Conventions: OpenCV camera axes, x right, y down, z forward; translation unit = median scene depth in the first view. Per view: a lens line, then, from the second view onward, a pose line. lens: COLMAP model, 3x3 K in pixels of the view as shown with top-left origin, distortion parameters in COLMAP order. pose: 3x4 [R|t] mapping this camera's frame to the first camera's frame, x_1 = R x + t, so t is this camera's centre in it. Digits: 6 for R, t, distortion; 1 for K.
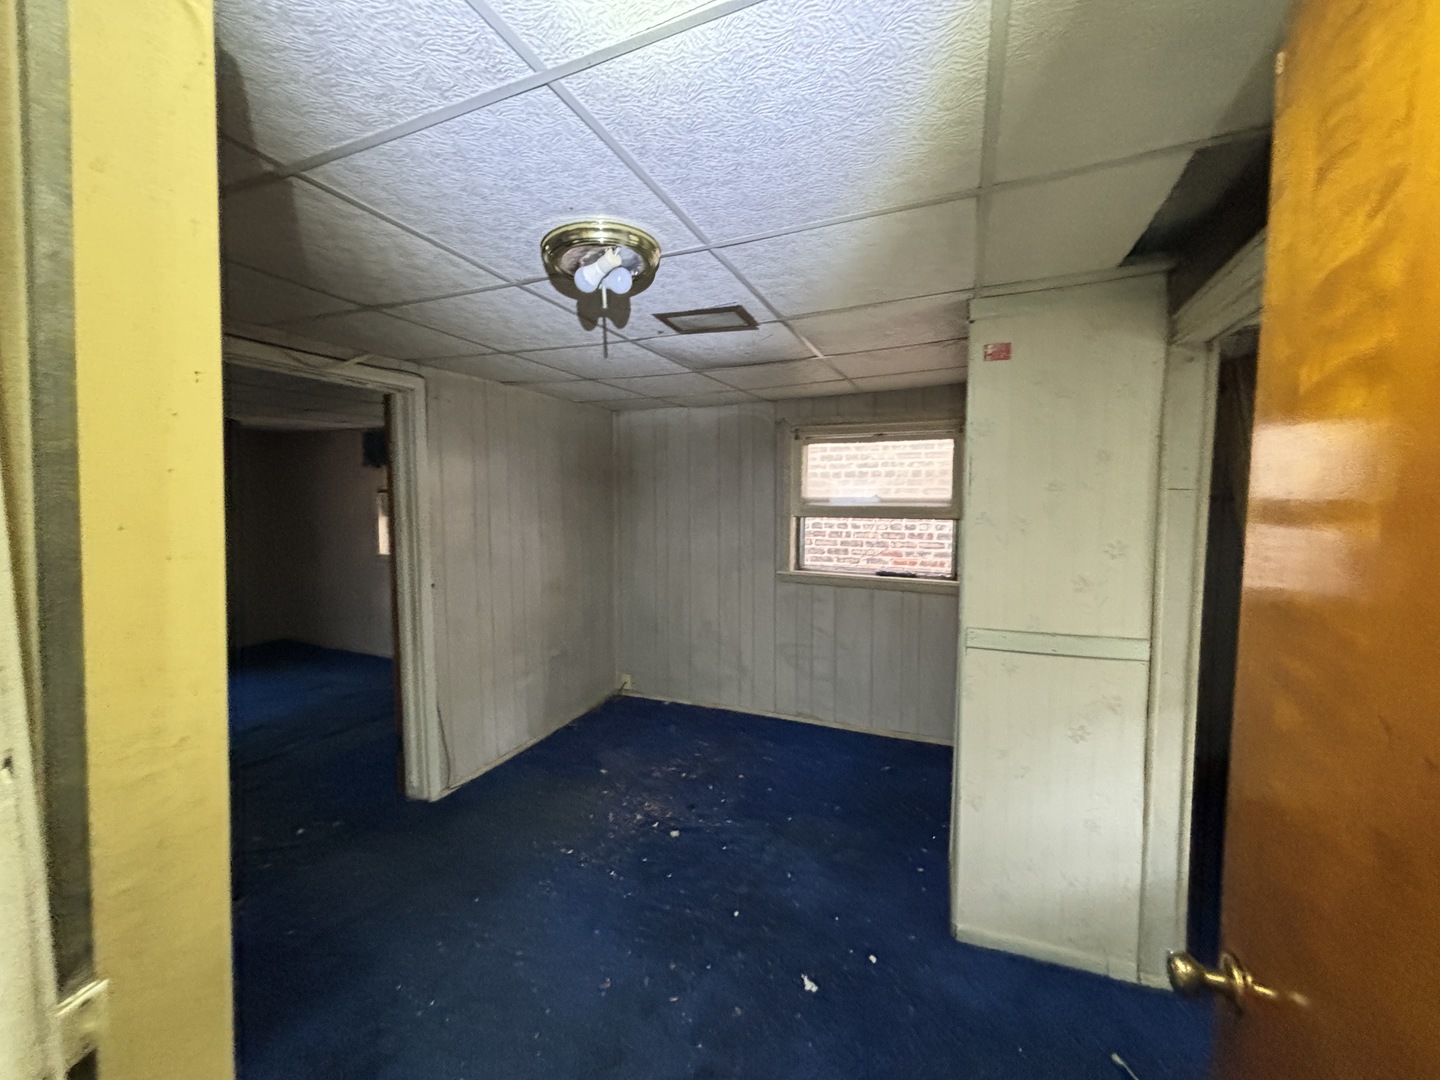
lens RADIAL K [[580.0, 0, 720.0], [0, 580.0, 540.0], [0, 0, 1]] dist [0.001186, 0.000236]
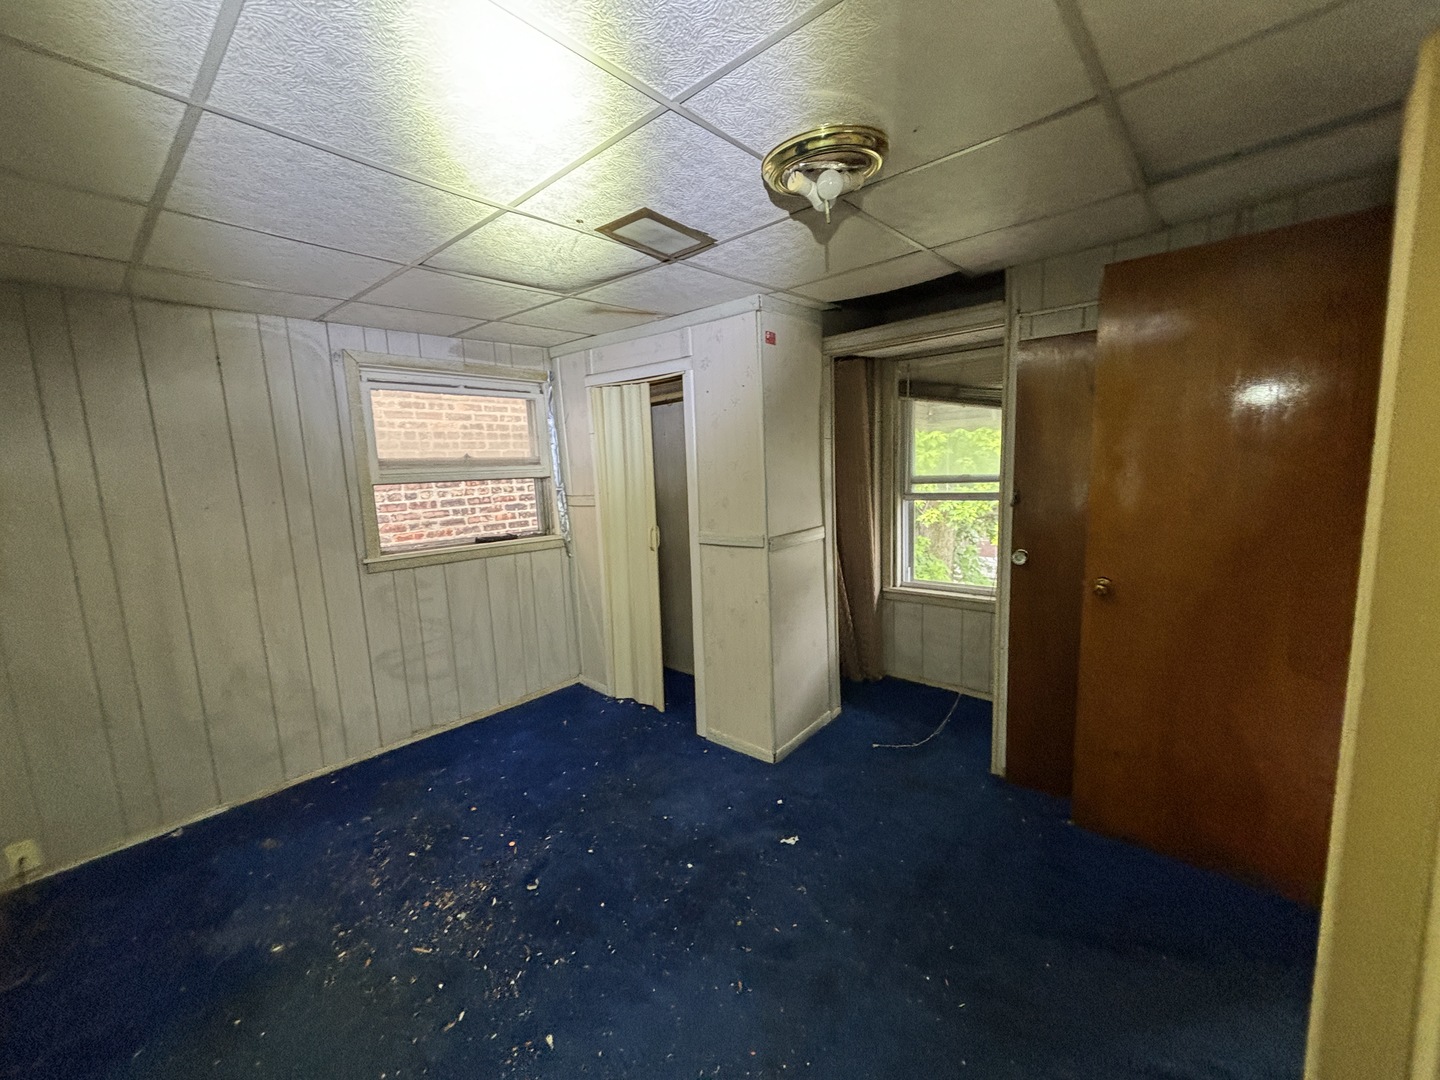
lens RADIAL K [[580.0, 0, 720.0], [0, 580.0, 540.0], [0, 0, 1]] dist [0.001186, 0.000236]
pose [[0.313683, -0.137289, 0.939550, -0.415093], [0.105076, 0.988434, 0.109351, -0.003912], [-0.943696, 0.064423, 0.324481, 0.305979]]
